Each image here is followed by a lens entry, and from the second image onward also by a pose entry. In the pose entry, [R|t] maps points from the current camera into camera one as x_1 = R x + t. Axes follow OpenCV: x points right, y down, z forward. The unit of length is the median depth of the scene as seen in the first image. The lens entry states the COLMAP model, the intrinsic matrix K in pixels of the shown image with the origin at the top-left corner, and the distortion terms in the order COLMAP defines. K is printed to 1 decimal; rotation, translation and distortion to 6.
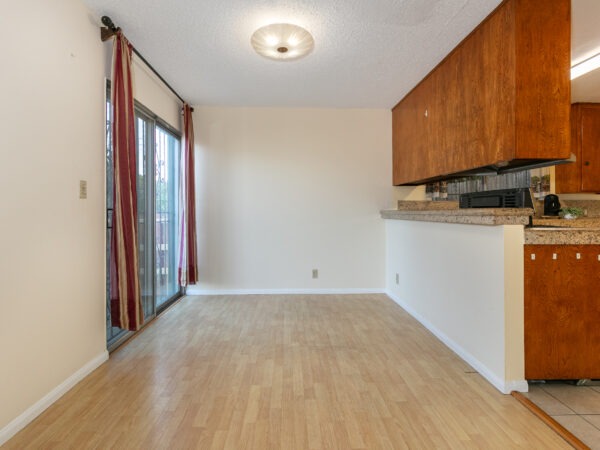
lens RADIAL K [[320.7, 0, 298.5], [0, 320.7, 216.3], [0, 0, 1]] dist [0.000563, 0.001534]
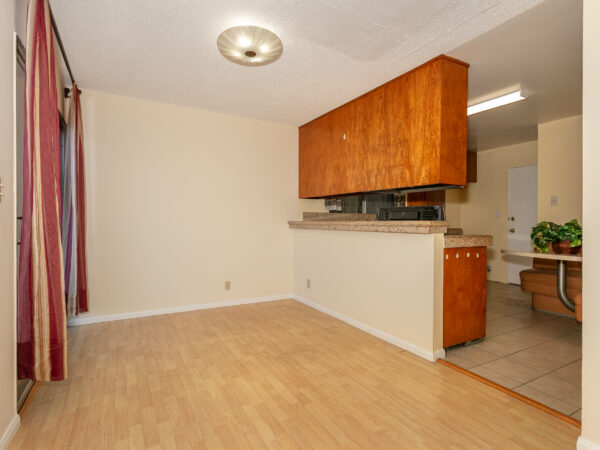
lens RADIAL K [[318.7, 0, 298.7], [0, 318.7, 229.4], [0, 0, 1]] dist [0.002176, 0.000747]
pose [[0.888086, -0.006332, 0.459633, -0.370031], [0.000964, 0.999929, 0.011914, -0.005056], [-0.459675, -0.010138, 0.888029, 0.081555]]
